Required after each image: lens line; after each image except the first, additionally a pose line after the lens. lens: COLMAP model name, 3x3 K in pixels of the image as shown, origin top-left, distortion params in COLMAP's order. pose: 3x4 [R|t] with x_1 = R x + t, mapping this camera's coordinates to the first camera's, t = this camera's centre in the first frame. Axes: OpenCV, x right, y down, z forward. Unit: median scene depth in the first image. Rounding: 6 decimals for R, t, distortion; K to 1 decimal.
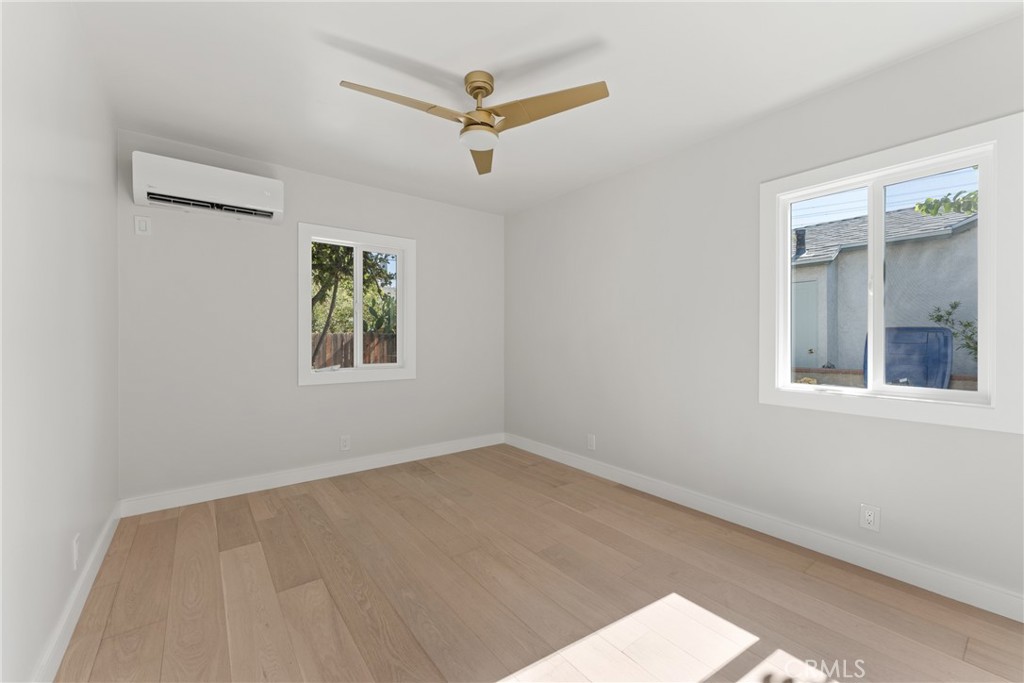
lens RADIAL K [[407.7, 0, 512.5], [0, 407.7, 338.6], [0, 0, 1]] dist [0.000086, -0.000004]
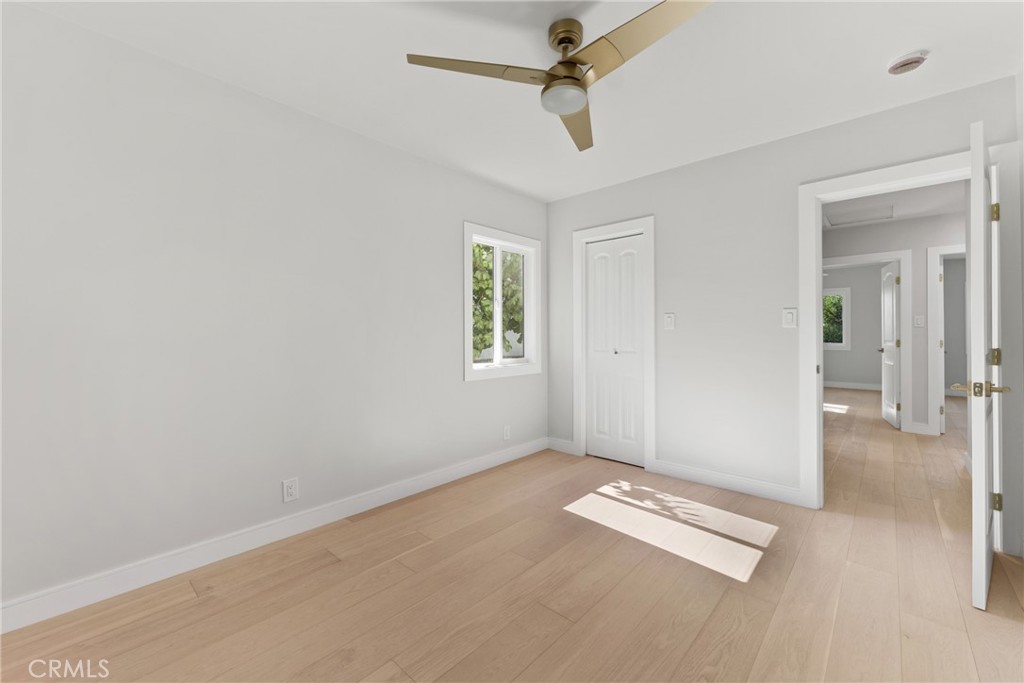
lens RADIAL K [[413.6, 0, 513.4], [0, 413.6, 335.7], [0, 0, 1]] dist [0.010147, -0.000123]
pose [[-0.181681, -0.006476, 0.983336, -0.704753], [-0.001337, 0.999979, 0.006338, -0.004855], [-0.983357, -0.000163, -0.181686, 0.988997]]
